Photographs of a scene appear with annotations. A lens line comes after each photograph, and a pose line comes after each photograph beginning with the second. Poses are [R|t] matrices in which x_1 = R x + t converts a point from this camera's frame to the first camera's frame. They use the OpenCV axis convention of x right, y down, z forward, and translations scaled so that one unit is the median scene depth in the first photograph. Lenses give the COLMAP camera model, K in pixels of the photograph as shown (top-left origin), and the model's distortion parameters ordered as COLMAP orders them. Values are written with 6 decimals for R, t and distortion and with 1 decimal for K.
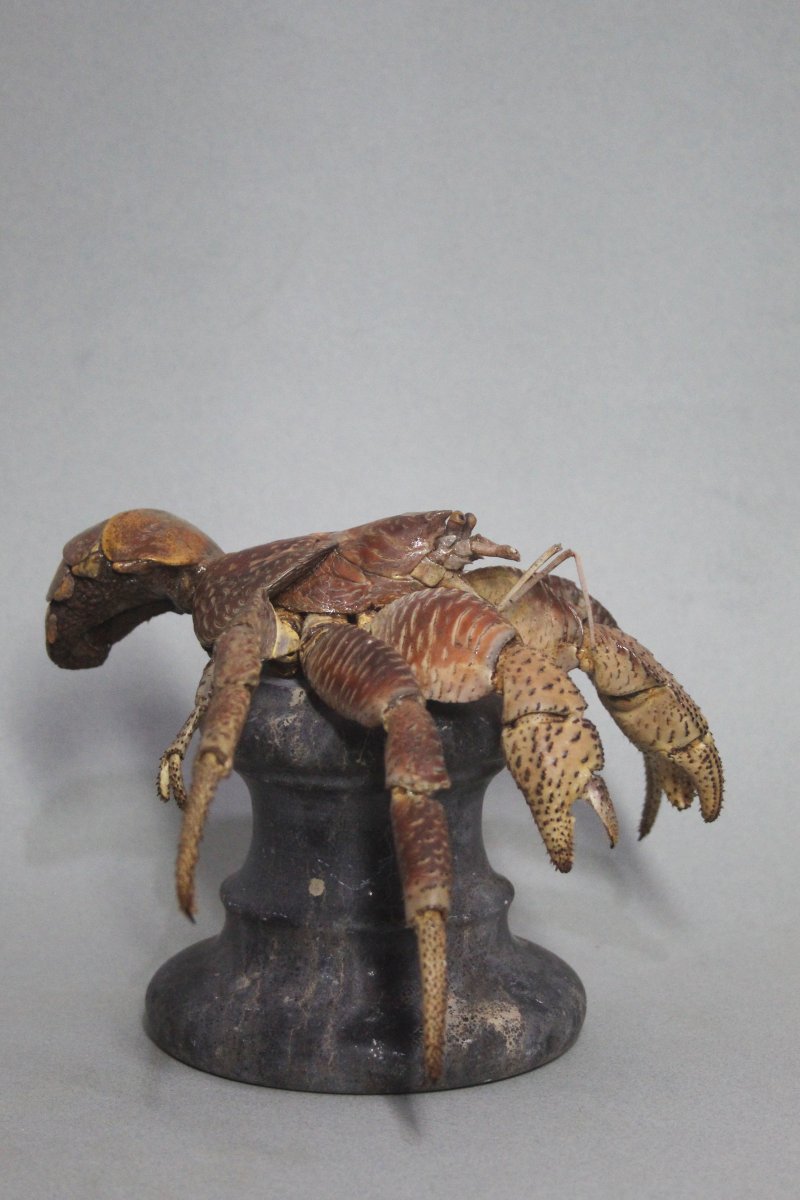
lens RADIAL K [[2423.0, 0, 410.7], [0, 2423.0, 606.9], [0, 0, 1]] dist [0.007056, 0.000000]
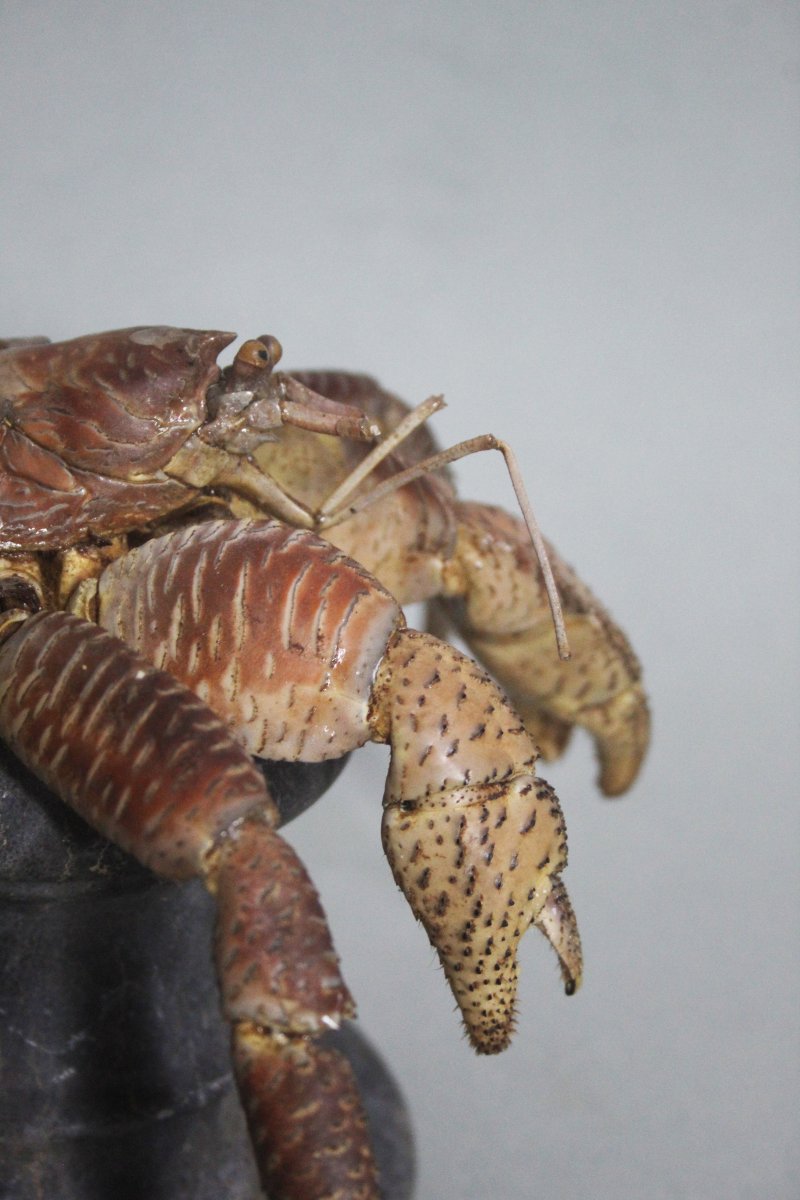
lens RADIAL K [[2741.2, 0, 406.0], [0, 2741.2, 603.7], [0, 0, 1]] dist [0.086238, 0.000000]
pose [[0.952750, -0.058831, 0.298005, -0.126996], [-0.031848, 0.956311, 0.290611, -0.158253], [-0.302082, -0.286371, 0.909251, 0.469285]]
